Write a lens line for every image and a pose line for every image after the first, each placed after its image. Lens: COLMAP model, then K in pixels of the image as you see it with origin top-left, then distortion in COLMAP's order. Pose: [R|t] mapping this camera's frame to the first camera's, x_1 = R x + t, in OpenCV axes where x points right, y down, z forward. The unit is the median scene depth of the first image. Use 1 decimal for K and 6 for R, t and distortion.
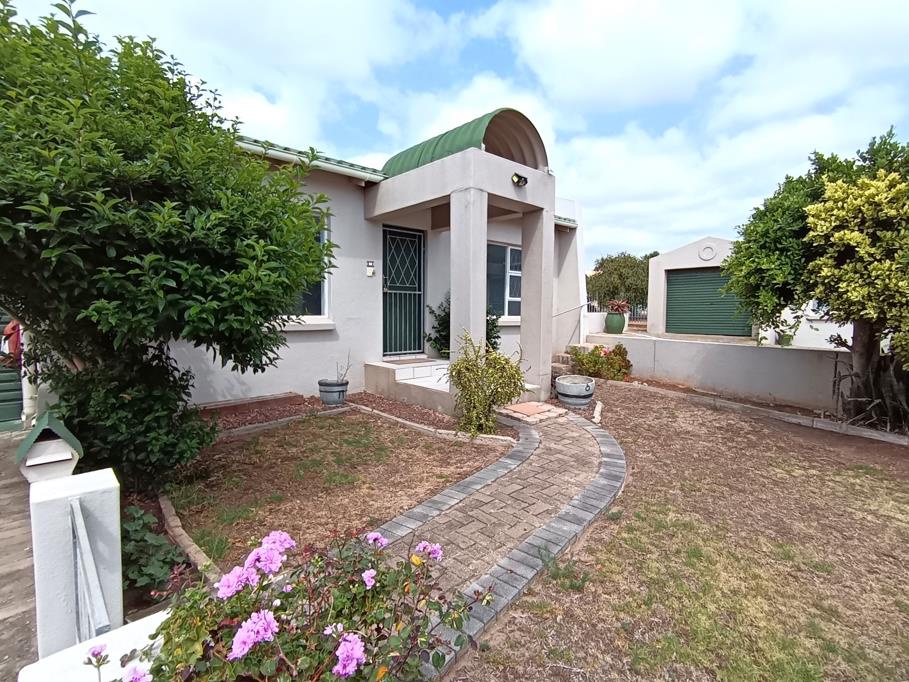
lens RADIAL K [[455.6, 0, 452.1], [0, 455.6, 340.9], [0, 0, 1]] dist [-0.000960, -0.000407]
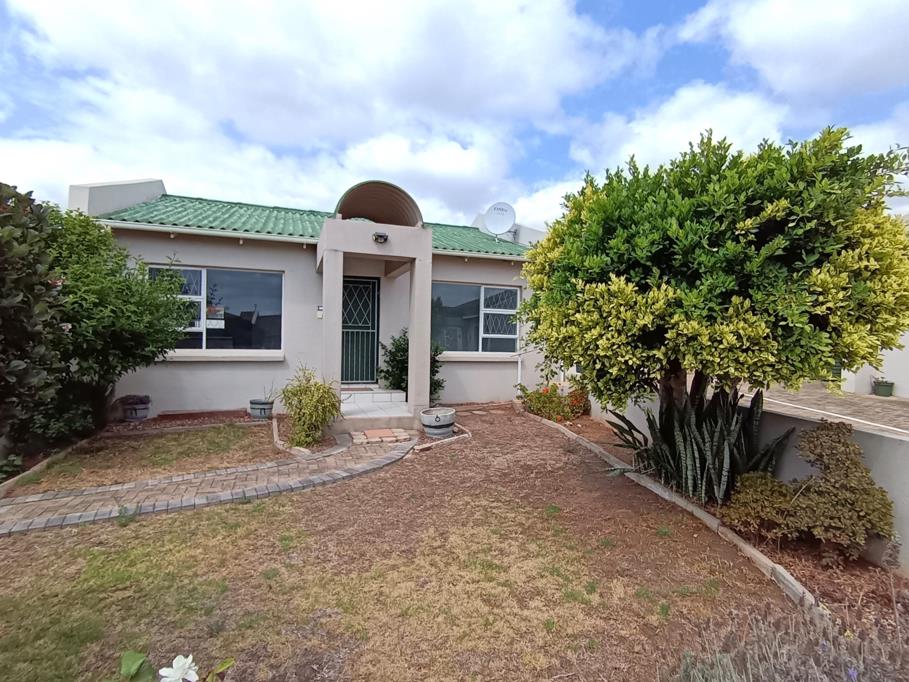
lens RADIAL K [[476.4, 0, 456.5], [0, 476.4, 340.6], [0, 0, 1]] dist [-0.006905, -0.000247]
pose [[0.923297, 0.004077, -0.384066, 0.596107], [-0.032465, 0.997194, -0.067461, -0.005757], [0.382713, 0.074756, 0.920838, -0.036784]]
